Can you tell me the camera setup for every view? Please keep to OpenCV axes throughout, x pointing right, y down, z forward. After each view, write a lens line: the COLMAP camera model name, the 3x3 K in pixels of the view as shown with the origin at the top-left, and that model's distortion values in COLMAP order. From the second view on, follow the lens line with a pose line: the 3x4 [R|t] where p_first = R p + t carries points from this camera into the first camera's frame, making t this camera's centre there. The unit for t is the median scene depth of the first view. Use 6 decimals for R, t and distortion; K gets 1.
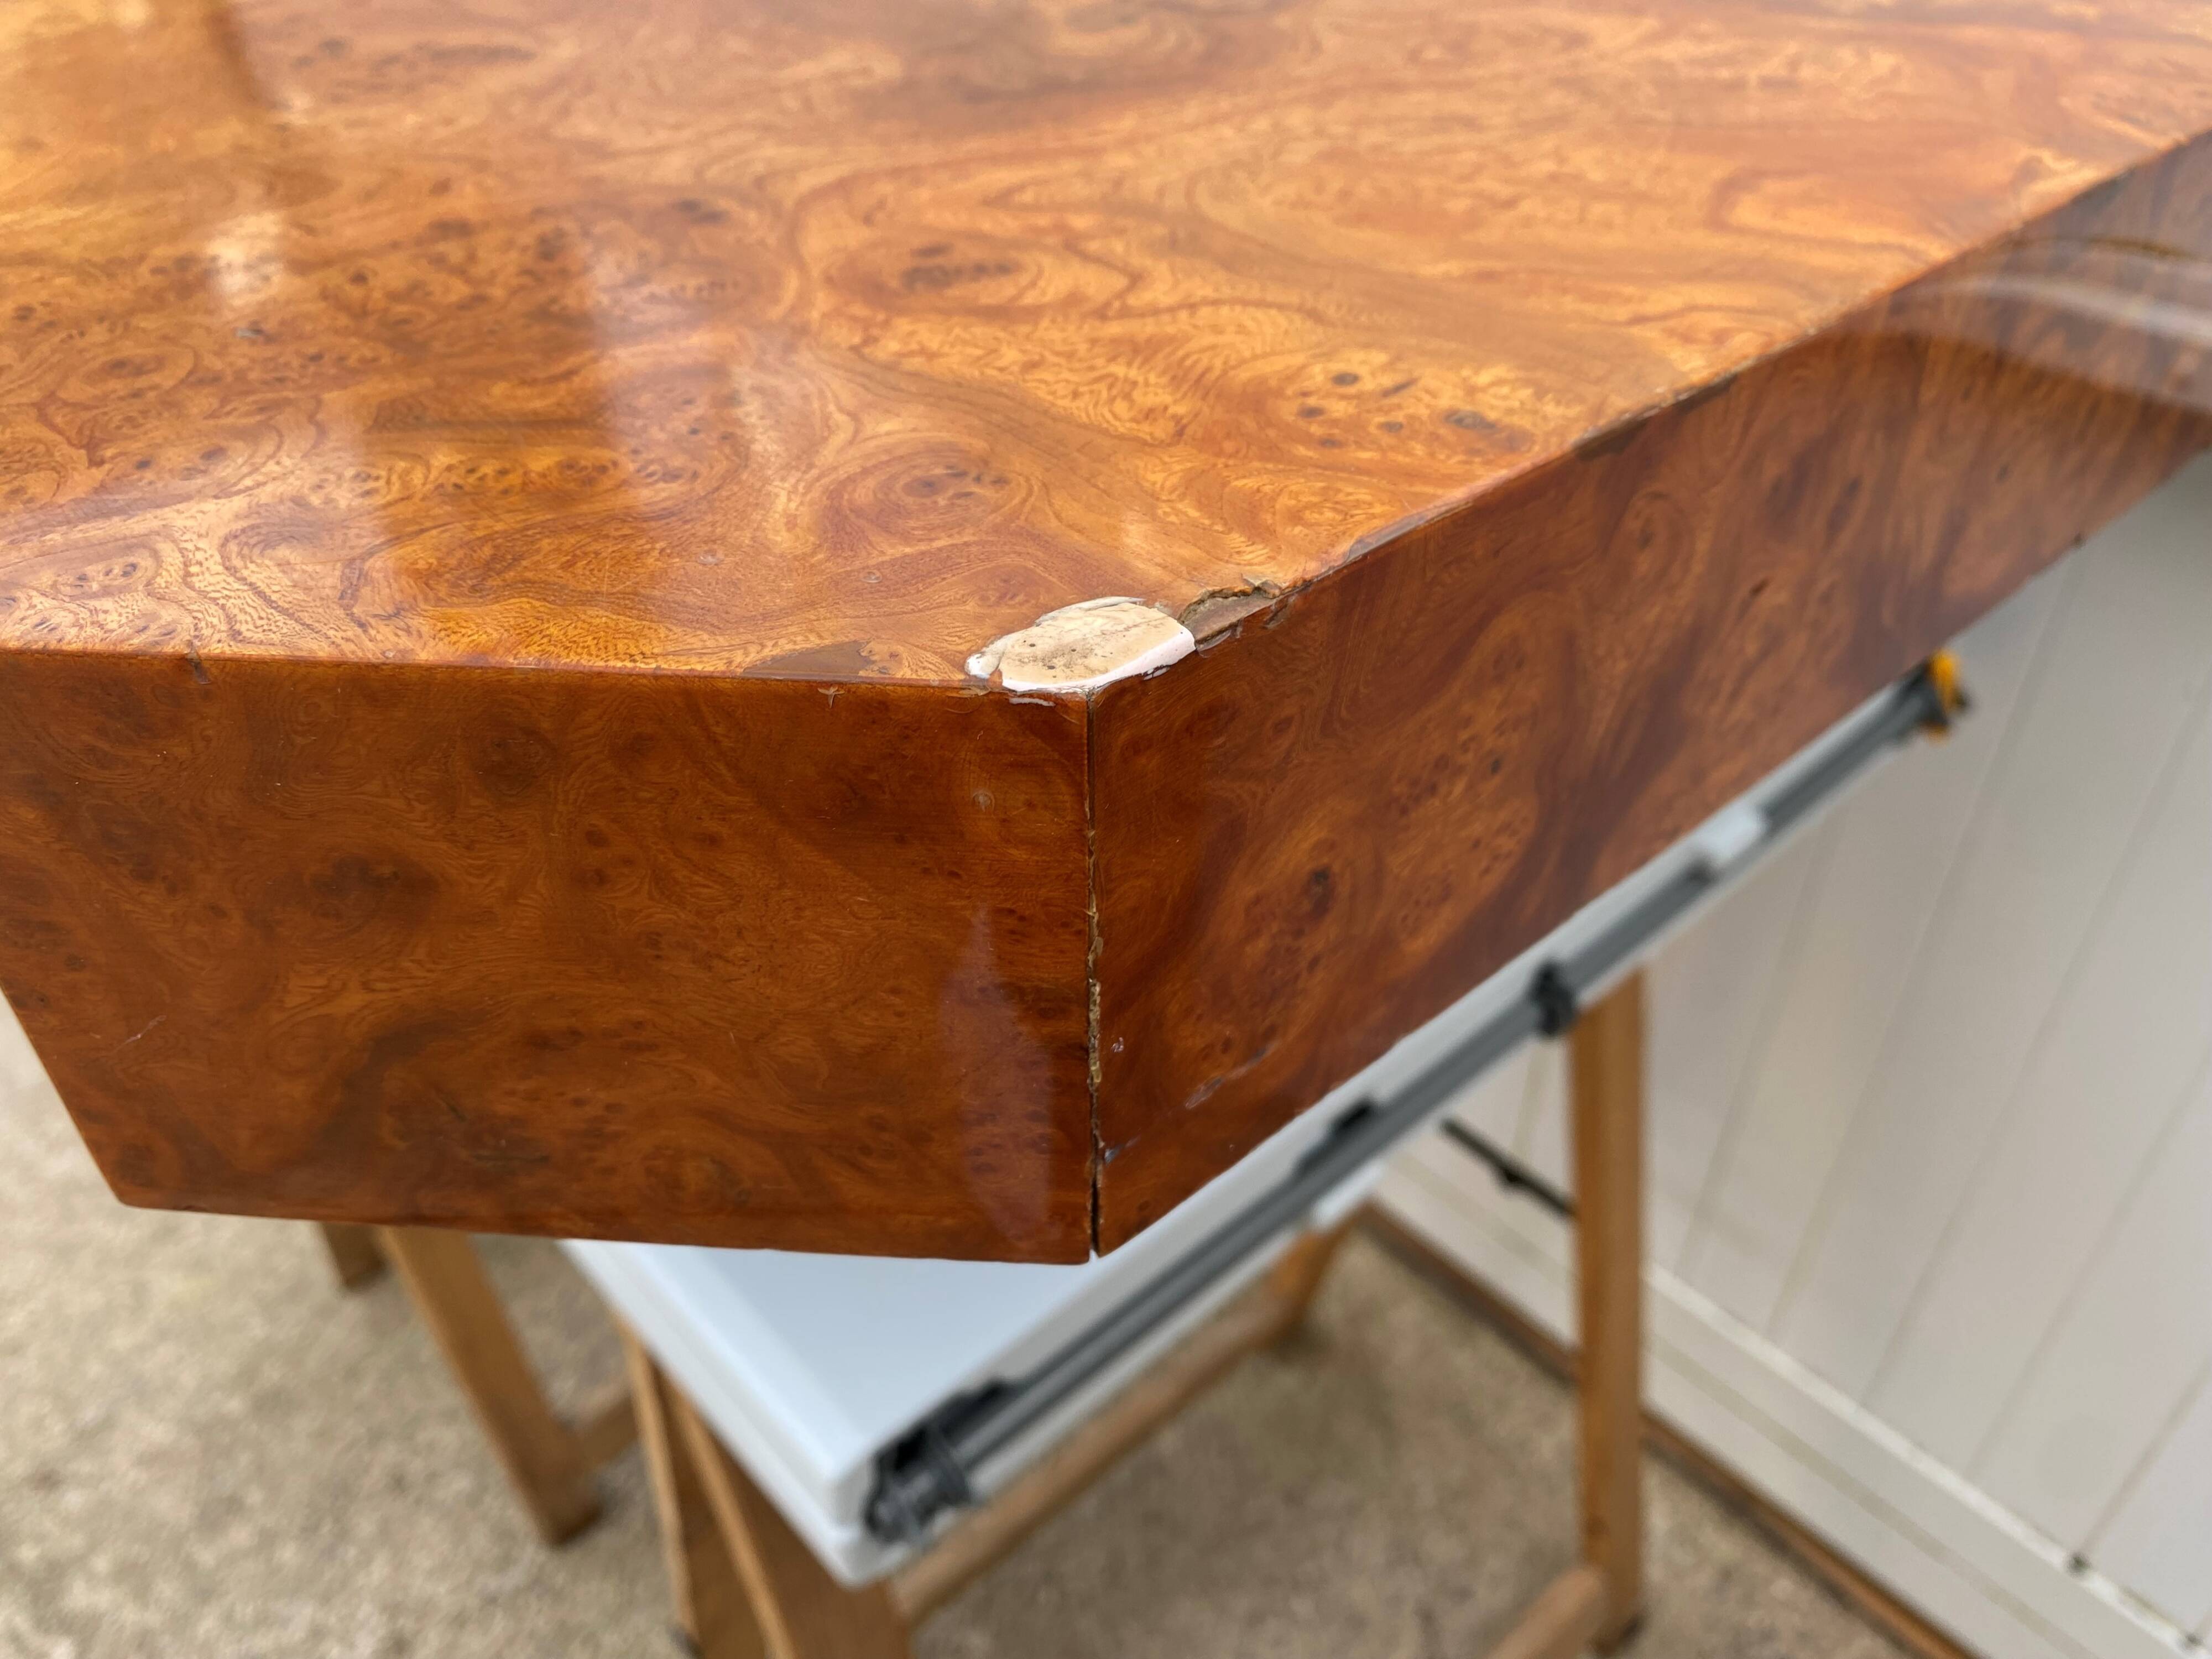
lens RADIAL K [[1645.6, 0, 1131.2], [0, 1645.6, 871.1], [0, 0, 1]] dist [0.000961, 0.001453]
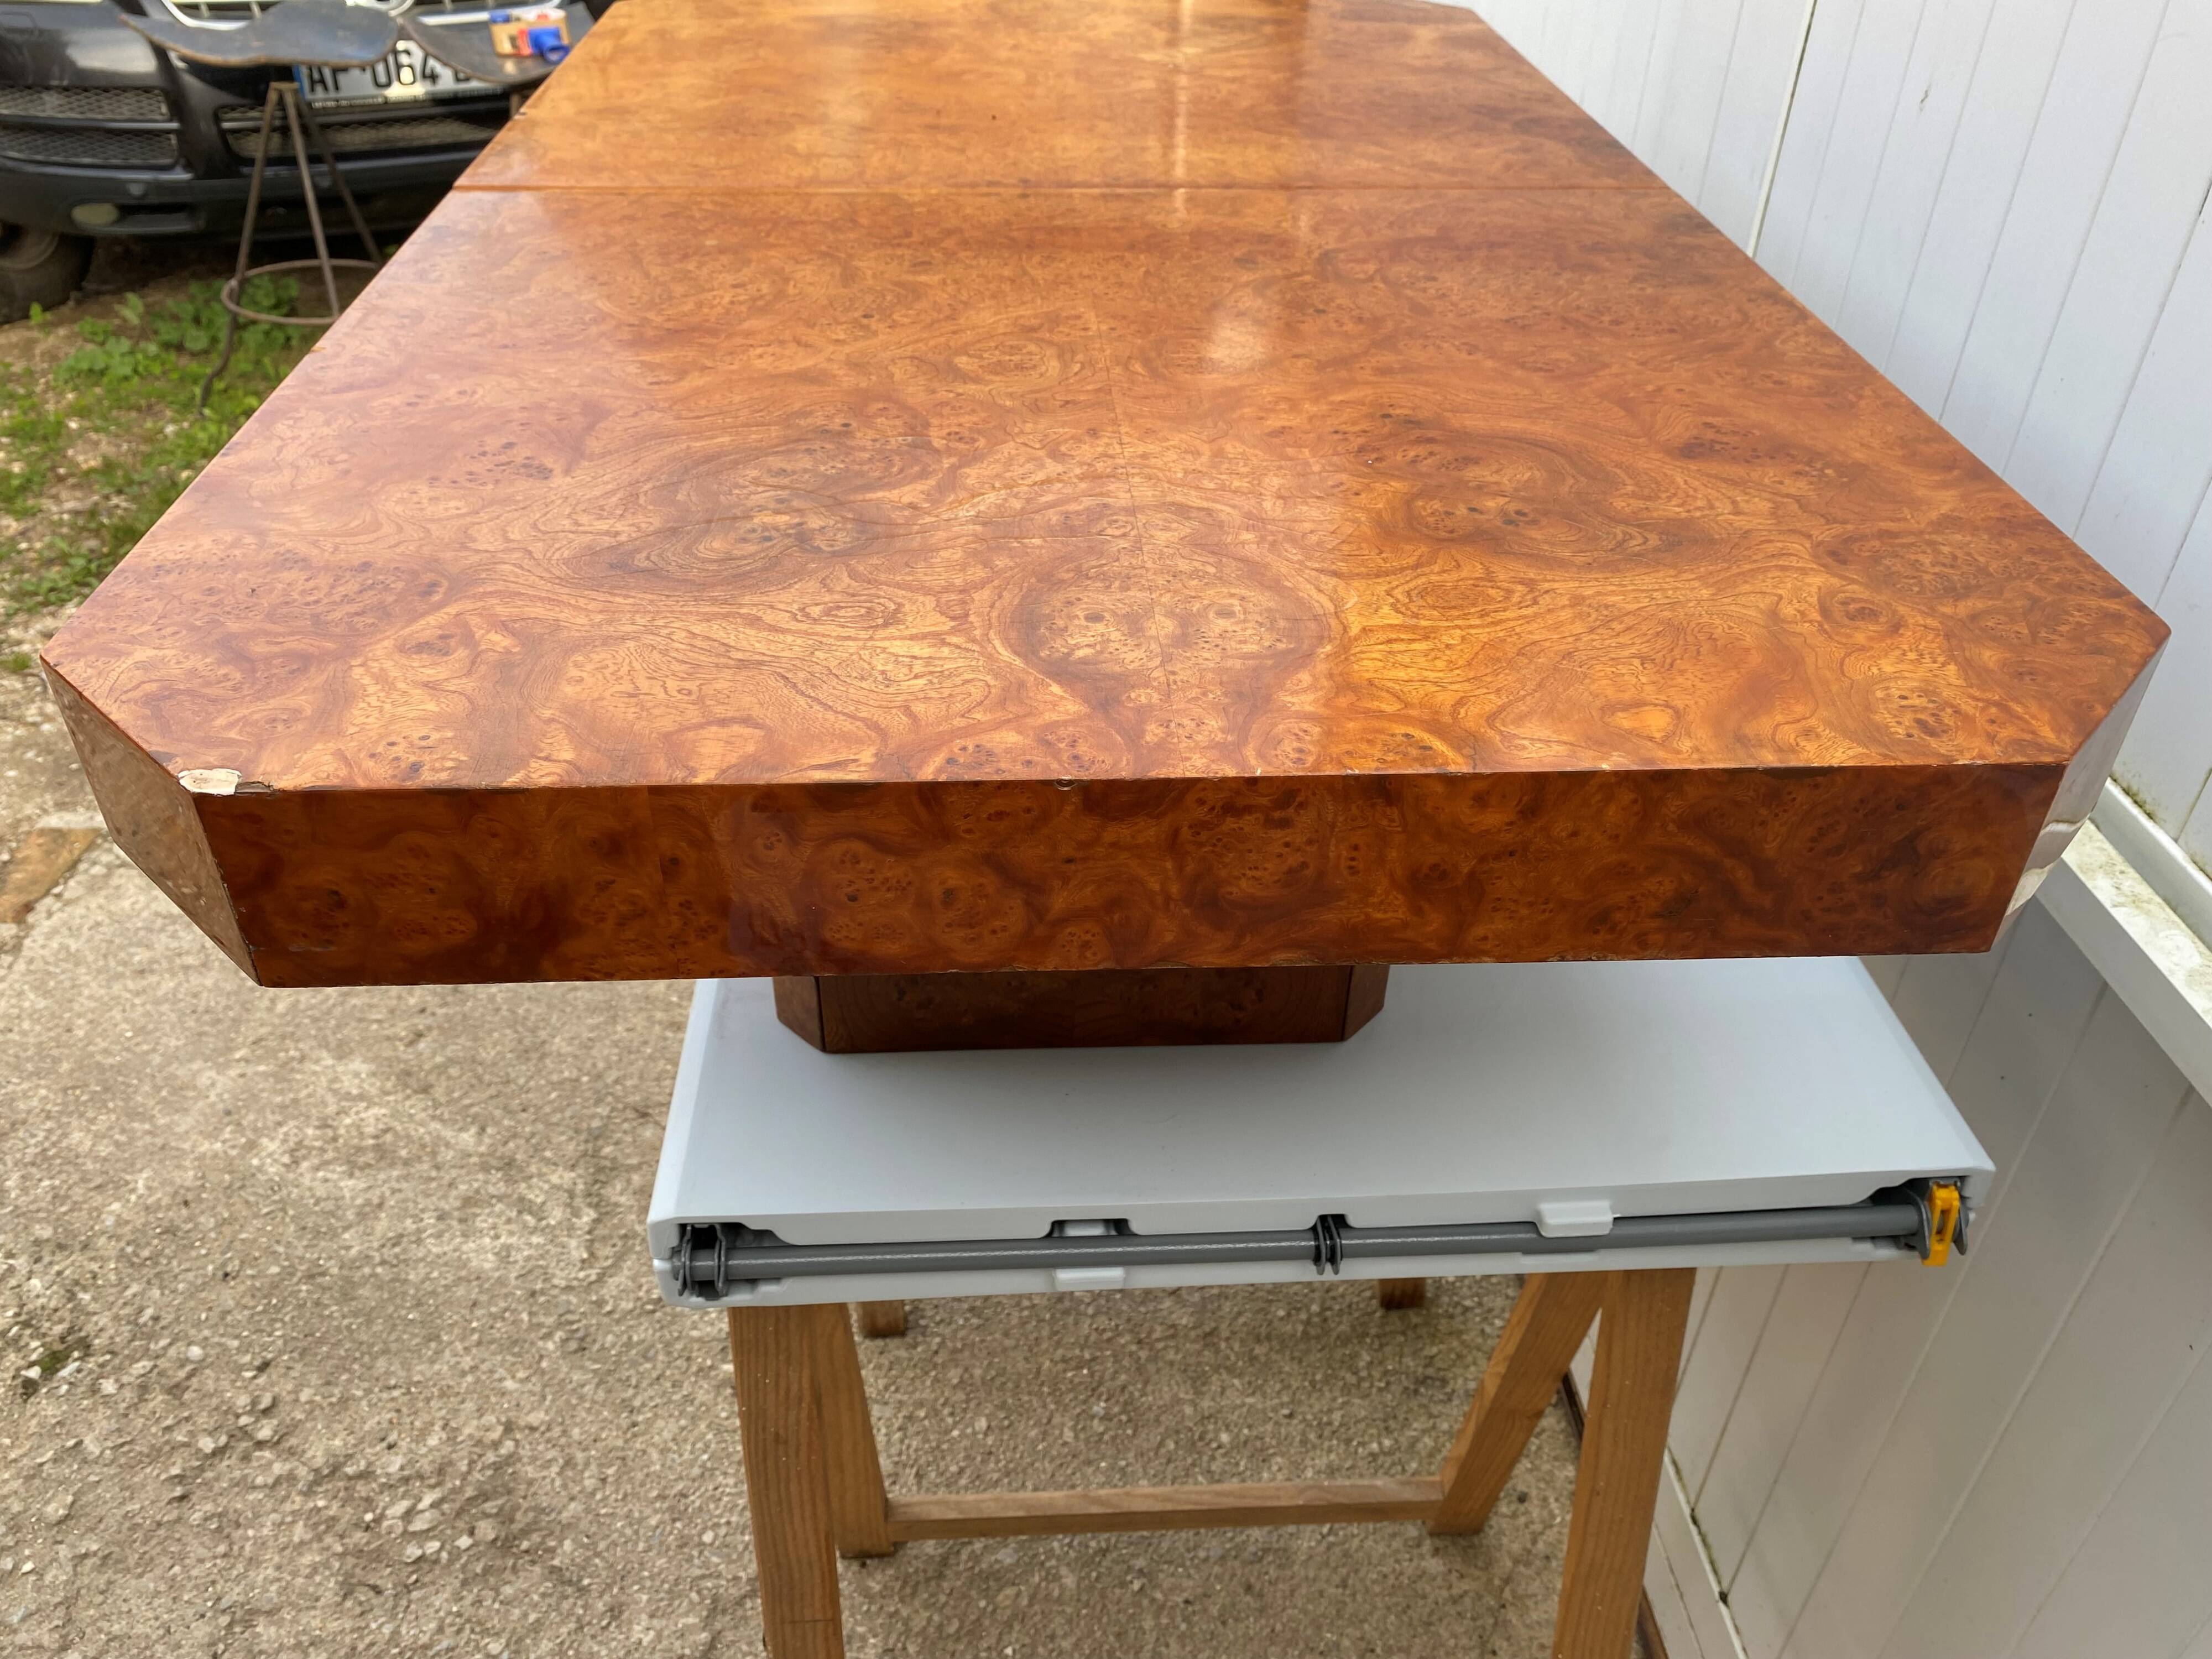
lens RADIAL K [[1704.3, 0, 1106.0], [0, 1704.3, 829.5], [0, 0, 1]] dist [0.002923, 0.007308]
pose [[0.761088, 0.382936, -0.523550, 2.100442], [-0.415355, 0.907673, 0.060088, -0.657371], [0.498222, 0.171727, 0.849873, -0.707997]]
